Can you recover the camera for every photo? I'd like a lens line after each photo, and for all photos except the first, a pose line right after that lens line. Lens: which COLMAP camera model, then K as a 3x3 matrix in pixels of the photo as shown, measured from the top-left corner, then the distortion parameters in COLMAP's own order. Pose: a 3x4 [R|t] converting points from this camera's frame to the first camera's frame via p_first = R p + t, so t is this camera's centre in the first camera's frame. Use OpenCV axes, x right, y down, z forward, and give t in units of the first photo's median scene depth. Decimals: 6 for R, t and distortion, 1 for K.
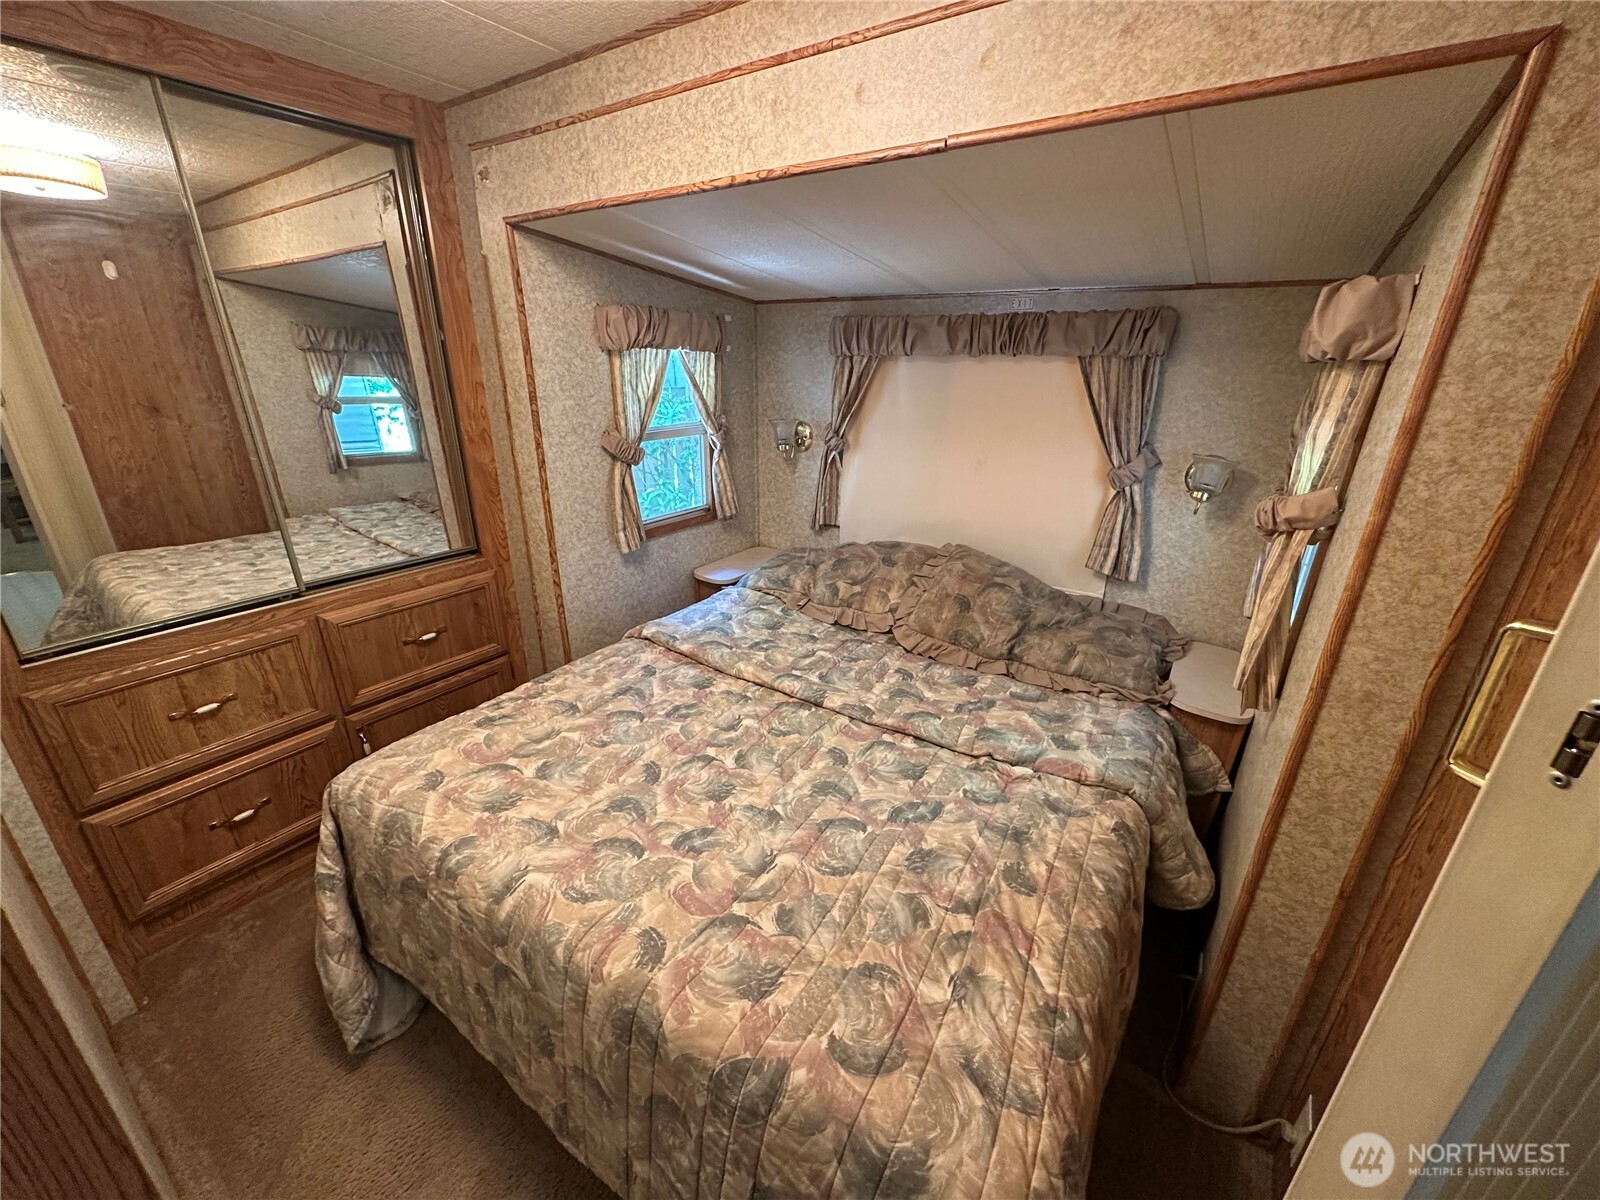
lens RADIAL K [[639.9, 0, 797.2], [0, 639.9, 601.8], [0, 0, 1]] dist [0.000126, 0.000101]
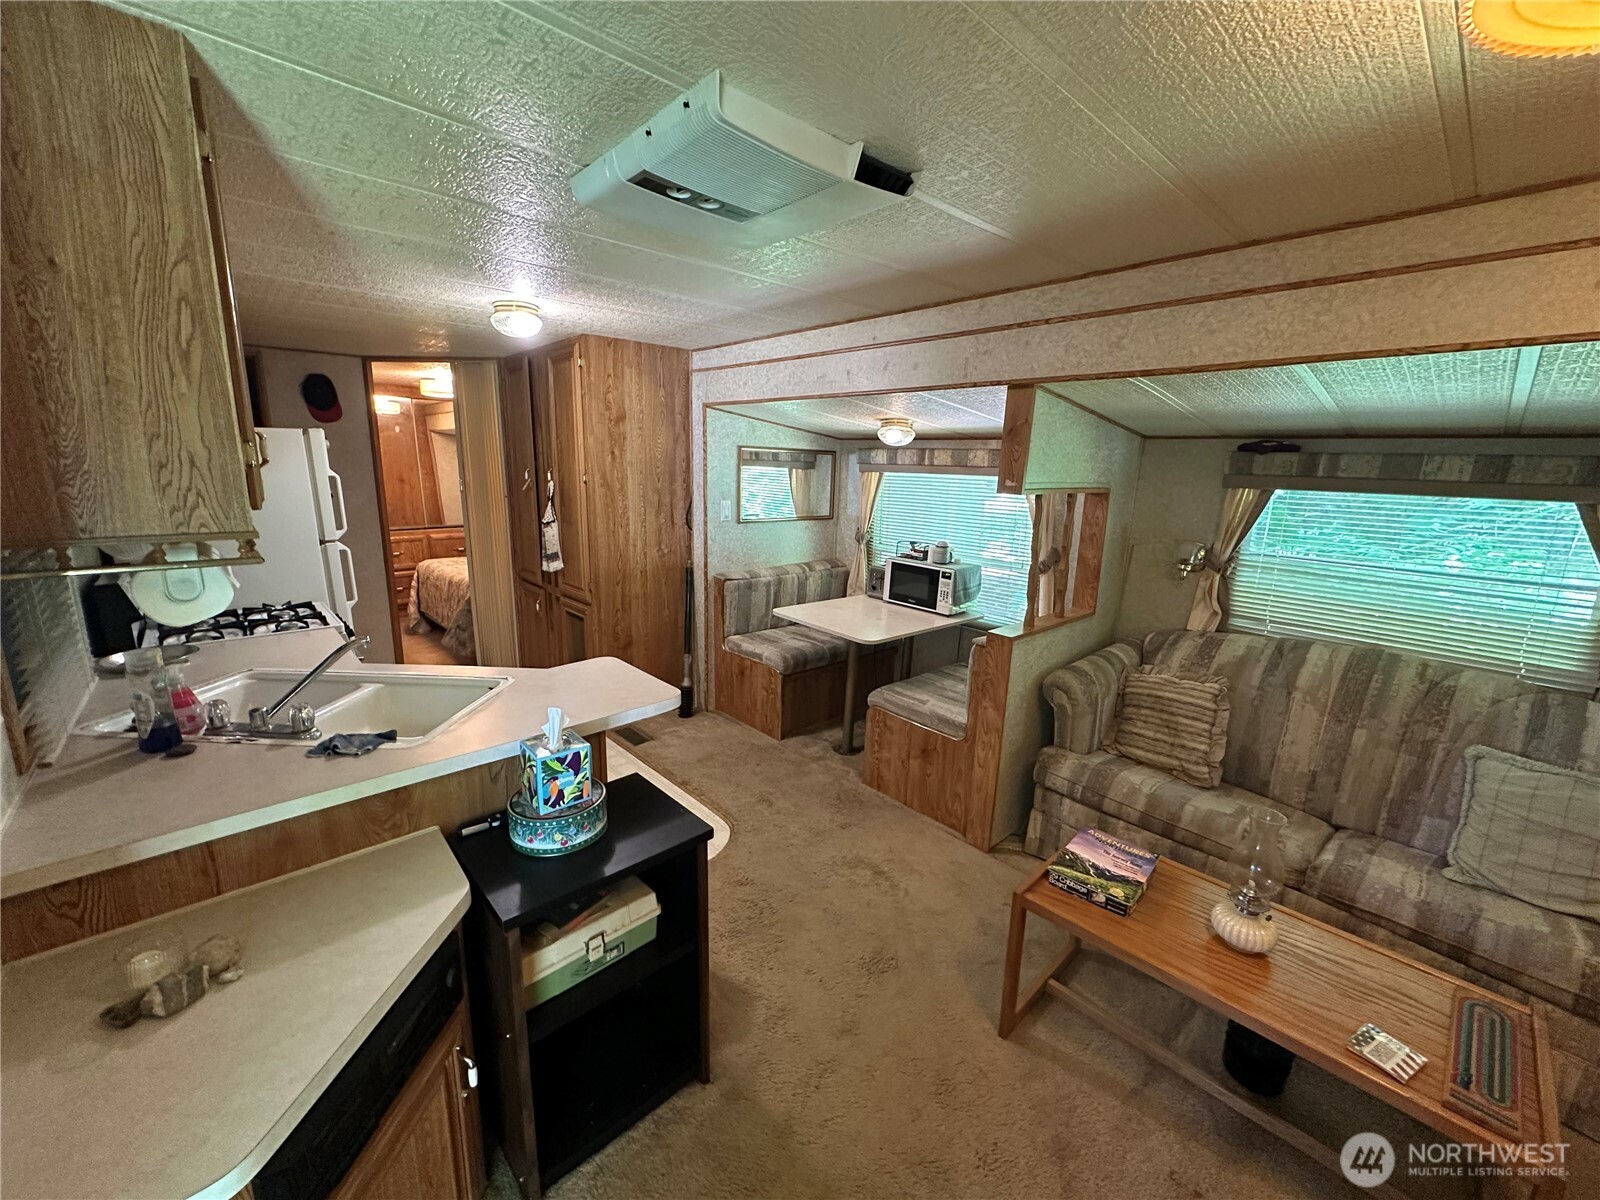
lens RADIAL K [[639.9, 0, 799.4], [0, 639.9, 599.5], [0, 0, 1]] dist [0.000126, 0.000101]
pose [[0.974244, 0.055879, -0.218465, 1.938302], [-0.089246, 0.985253, -0.145986, 0.684938], [0.207086, 0.161723, 0.964863, -1.823086]]
